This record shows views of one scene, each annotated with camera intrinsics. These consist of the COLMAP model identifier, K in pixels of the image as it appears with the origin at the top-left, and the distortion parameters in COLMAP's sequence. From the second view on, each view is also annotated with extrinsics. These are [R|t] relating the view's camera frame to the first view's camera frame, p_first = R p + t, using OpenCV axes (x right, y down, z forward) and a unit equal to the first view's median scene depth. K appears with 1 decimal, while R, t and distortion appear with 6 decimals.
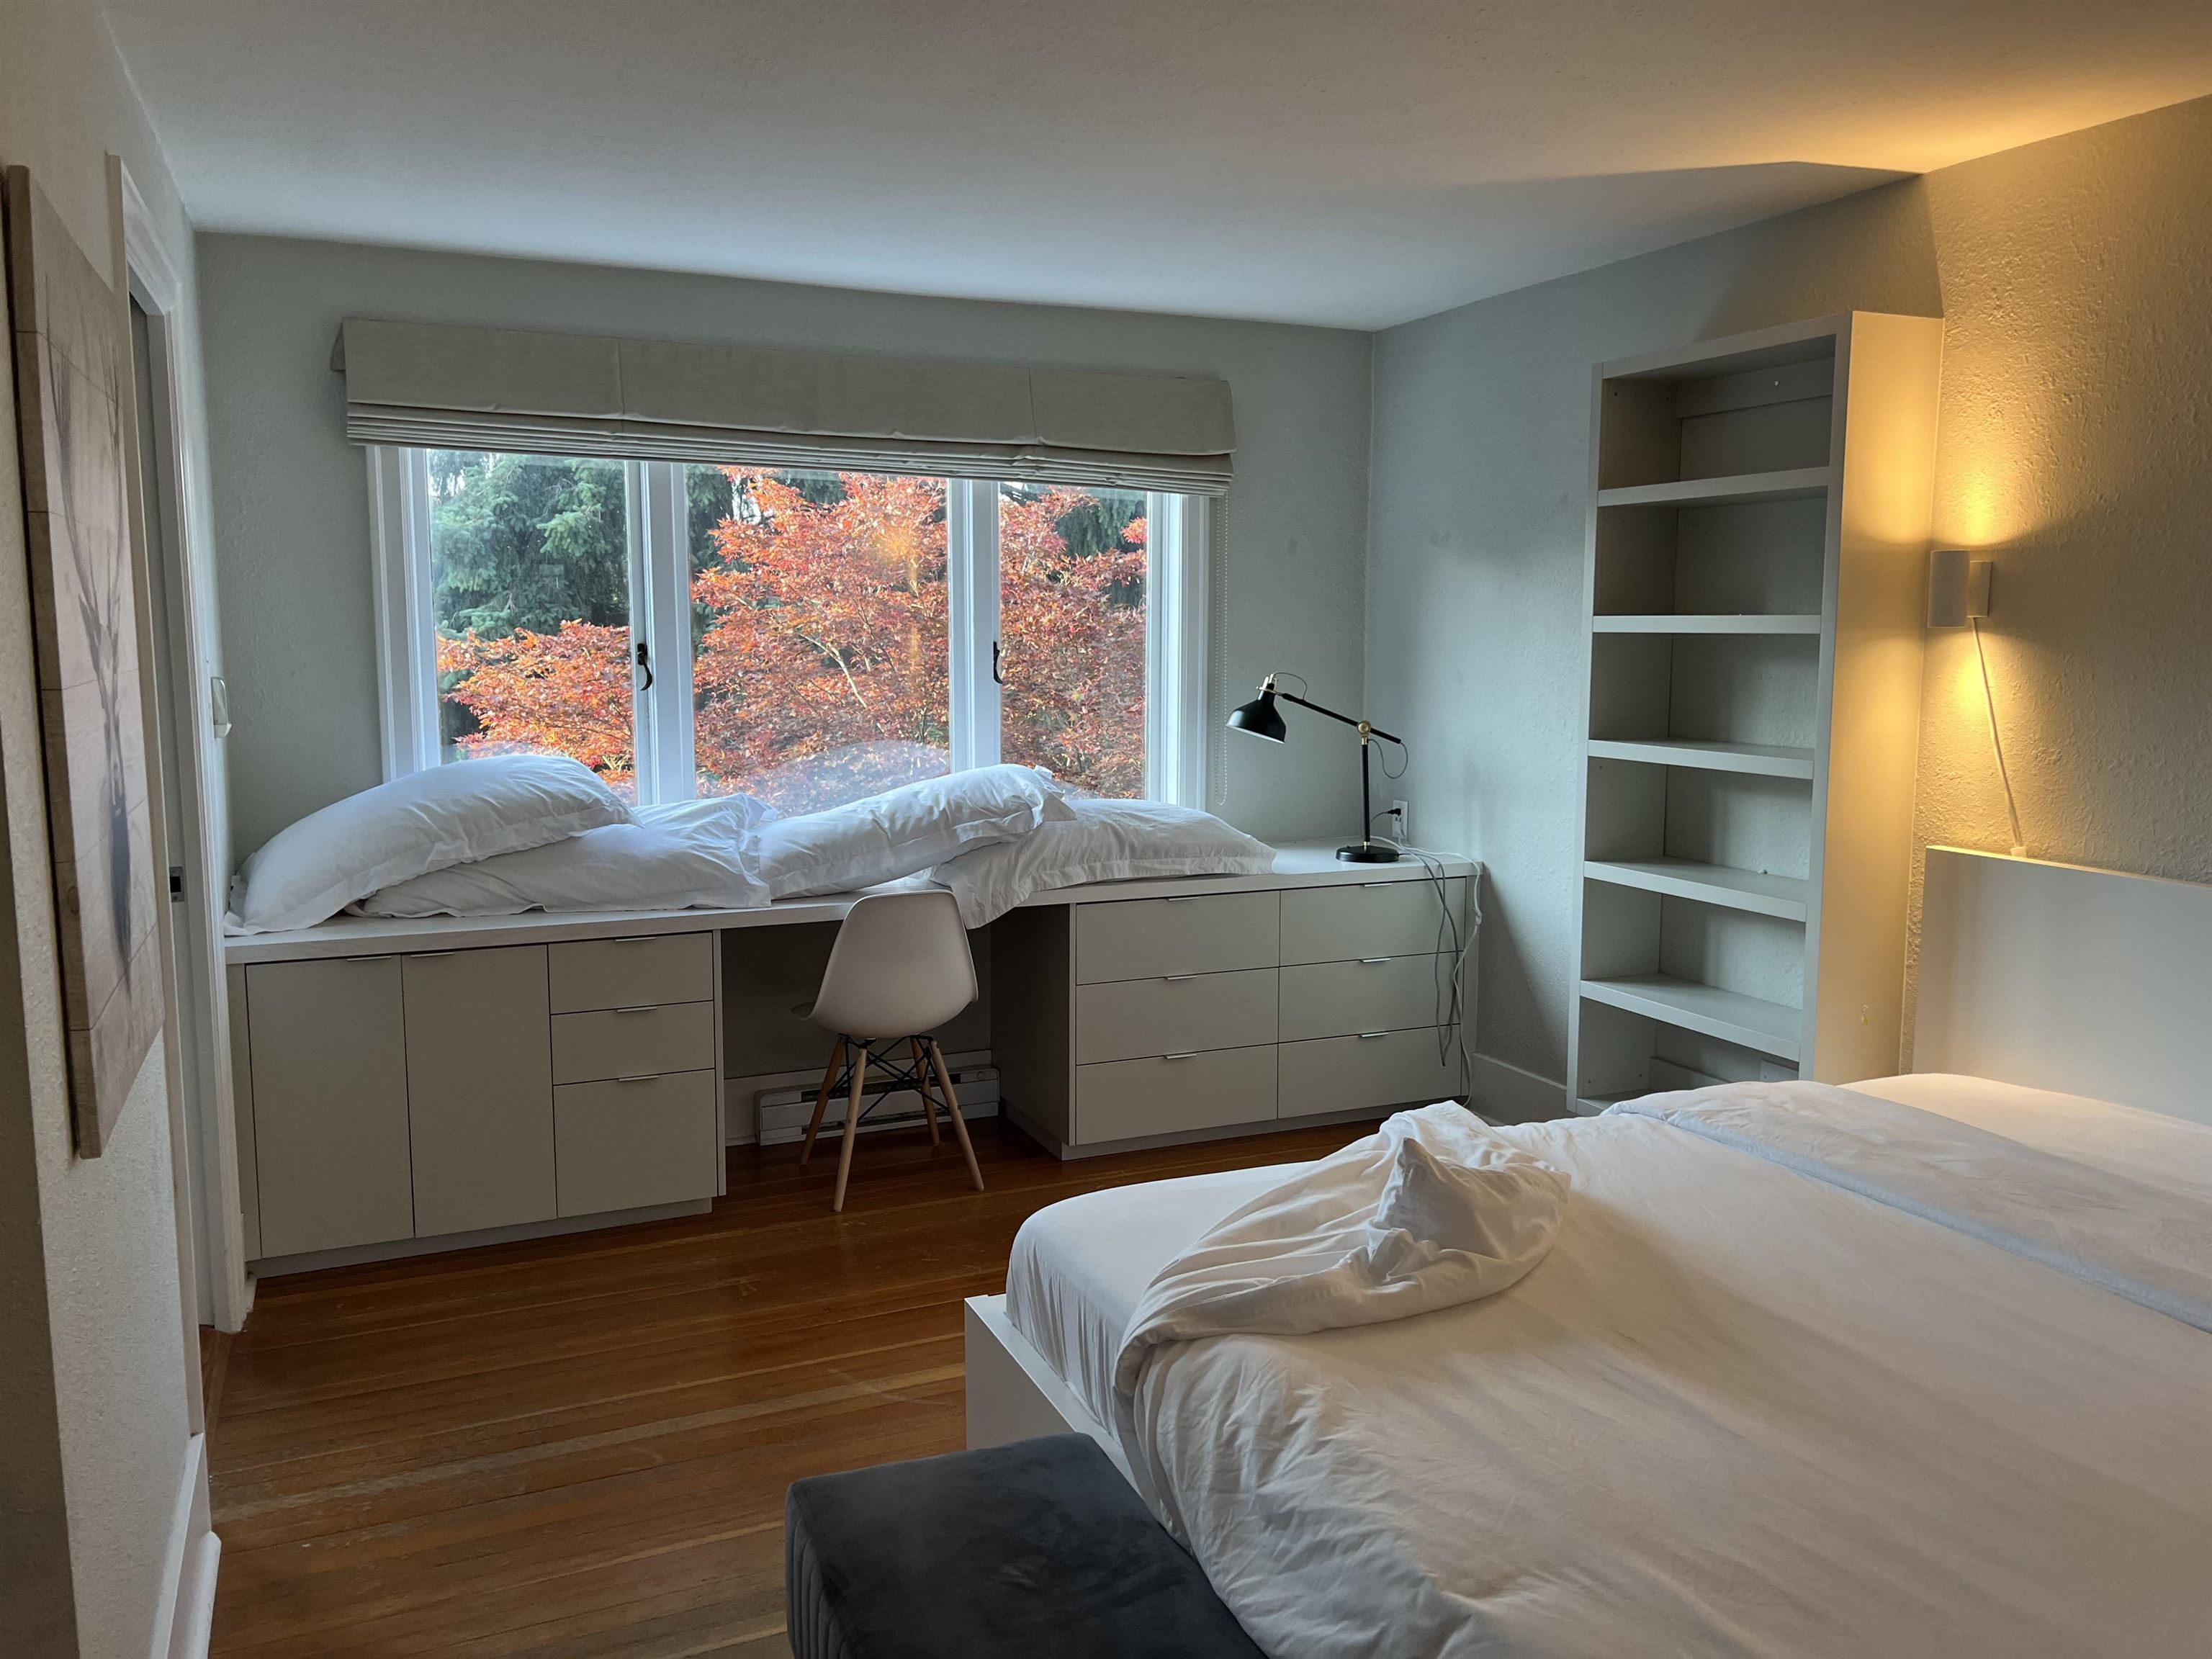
lens RADIAL K [[1672.3, 0, 1108.8], [0, 1672.3, 833.5], [0, 0, 1]] dist [0.054847, -0.039784]
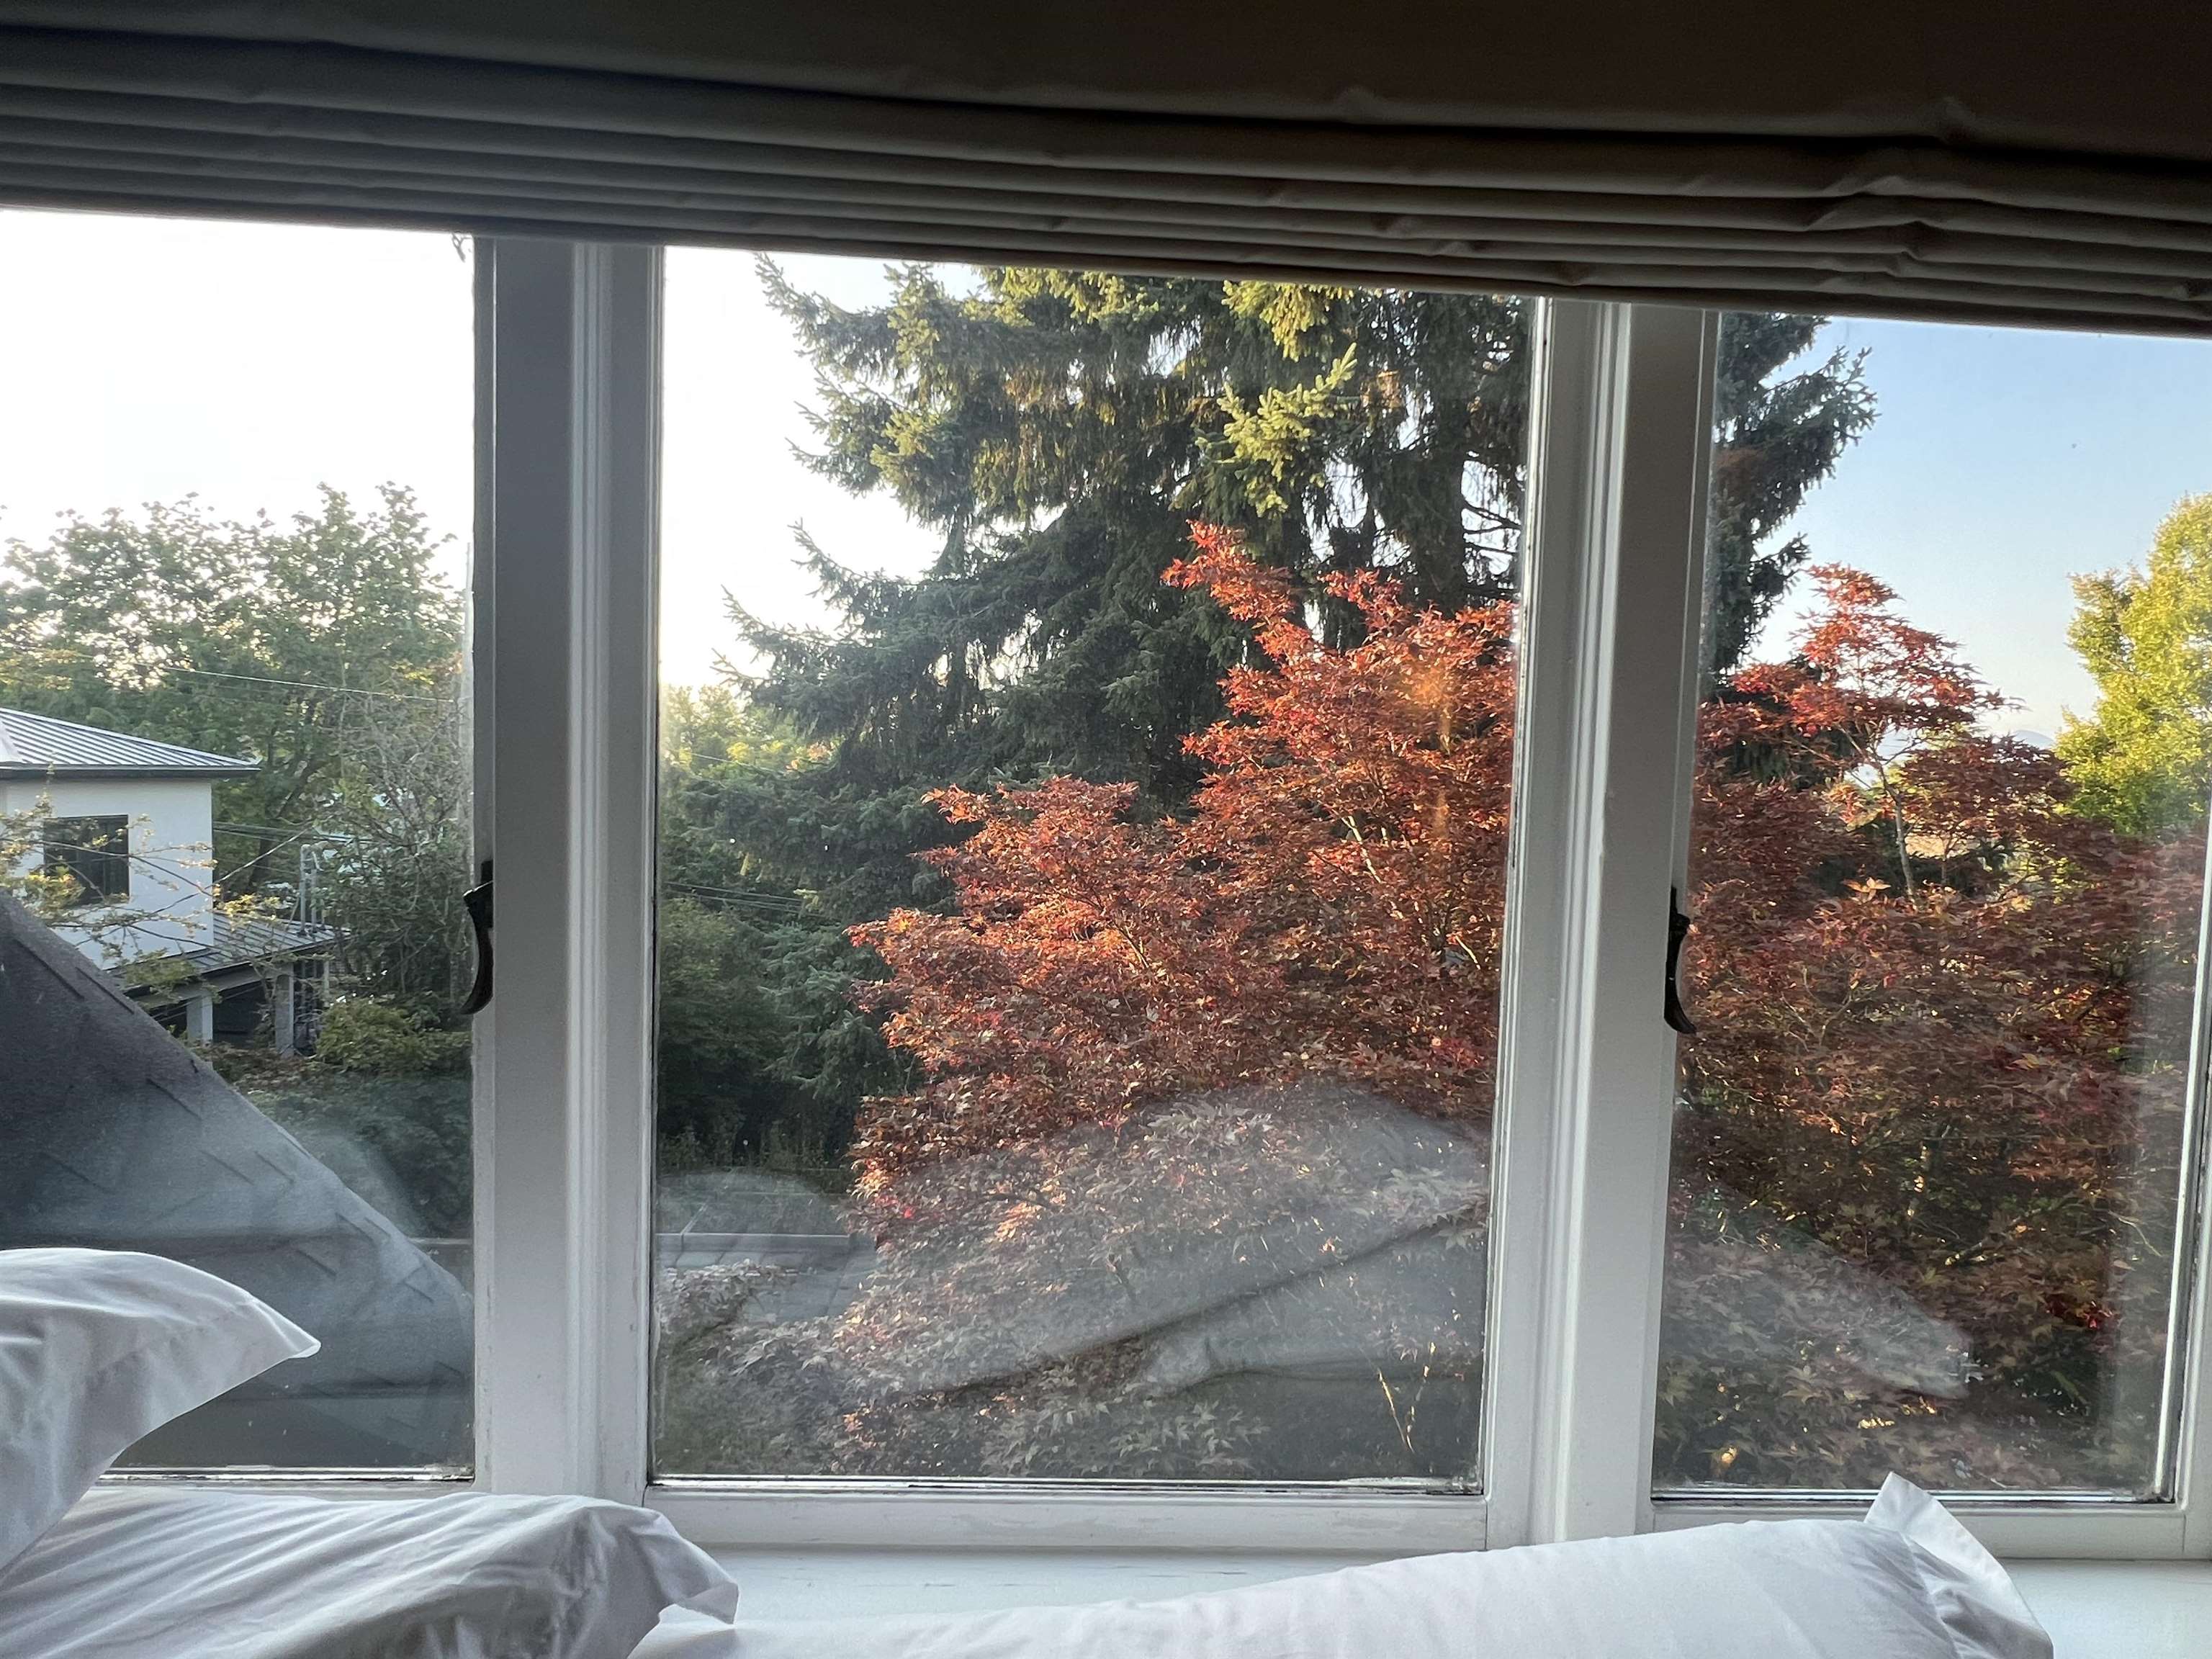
lens RADIAL K [[1209.0, 0, 1095.7], [0, 1209.0, 841.8], [0, 0, 1]] dist [0.006111, 0.000458]
pose [[0.918926, 0.048034, -0.391495, -0.043385], [-0.076280, 0.995461, -0.056910, -0.057265], [0.386984, 0.082159, 0.918419, 0.425425]]
